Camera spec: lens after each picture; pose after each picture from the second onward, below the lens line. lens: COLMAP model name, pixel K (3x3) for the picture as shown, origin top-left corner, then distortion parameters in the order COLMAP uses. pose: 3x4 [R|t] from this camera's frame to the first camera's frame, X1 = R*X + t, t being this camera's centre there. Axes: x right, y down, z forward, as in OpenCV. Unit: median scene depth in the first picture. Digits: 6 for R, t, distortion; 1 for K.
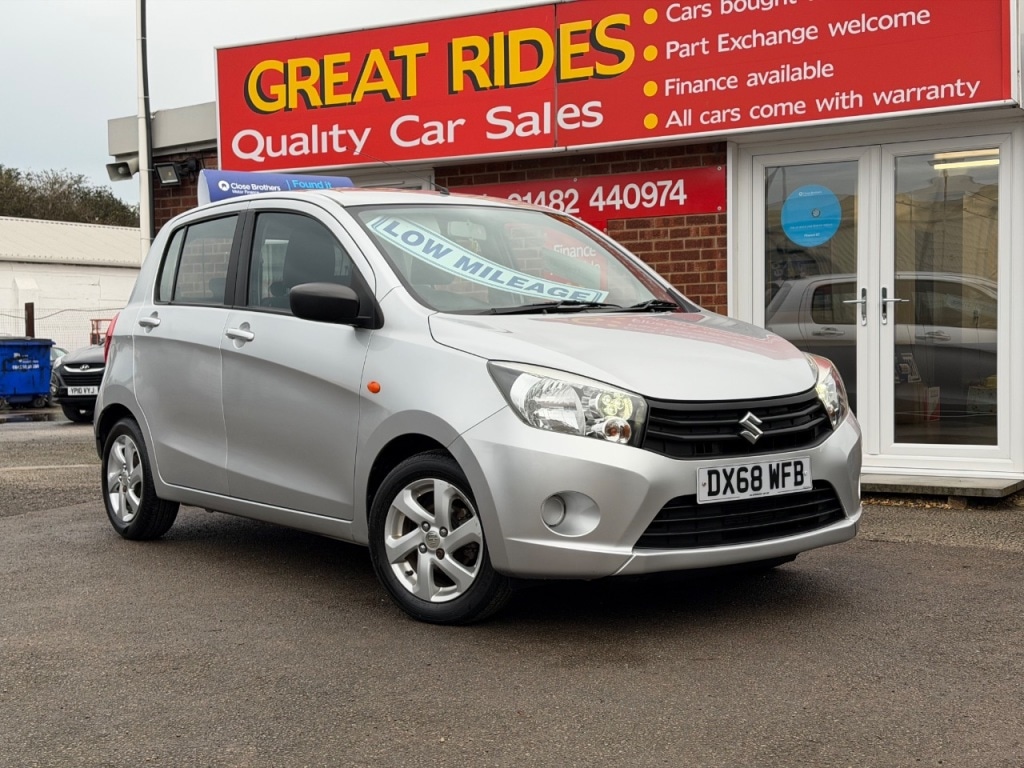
lens RADIAL K [[1411.1, 0, 508.6], [0, 1411.1, 390.3], [0, 0, 1]] dist [0.110868, 0.000000]
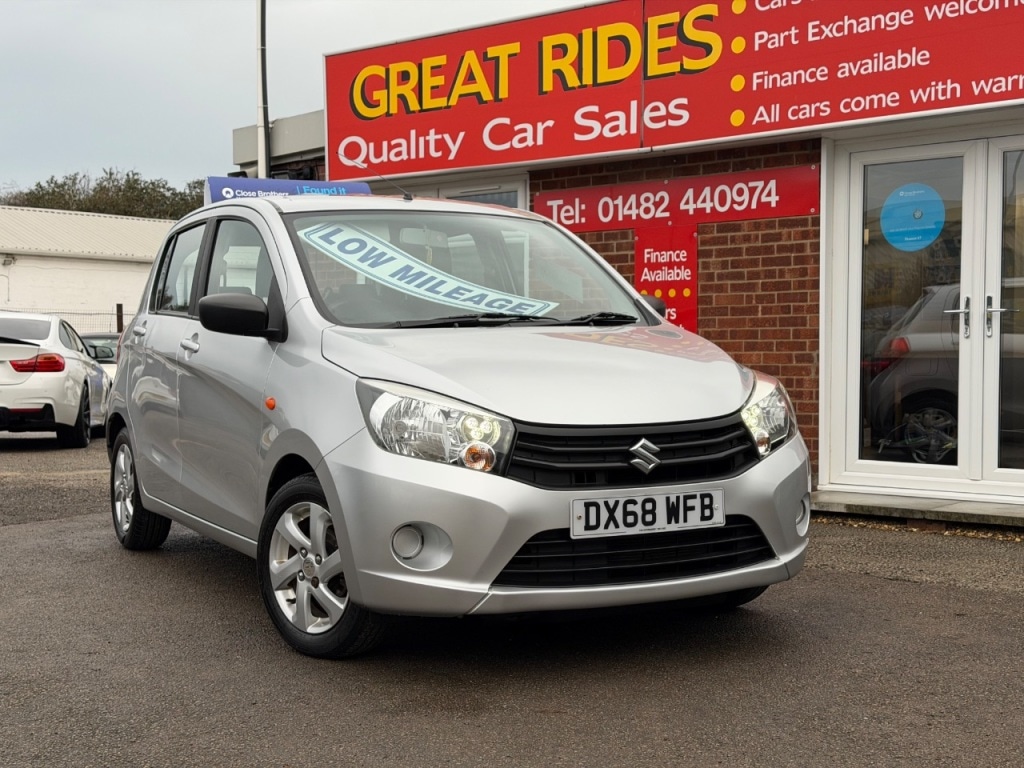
lens RADIAL K [[1411.1, 0, 493.7], [0, 1411.1, 408.8], [0, 0, 1]] dist [0.110868, 0.000000]
pose [[0.984186, 0.016565, -0.176360, 0.193142], [-0.014784, 0.999826, 0.011405, -0.010273], [0.176518, -0.008618, 0.984260, 0.077093]]
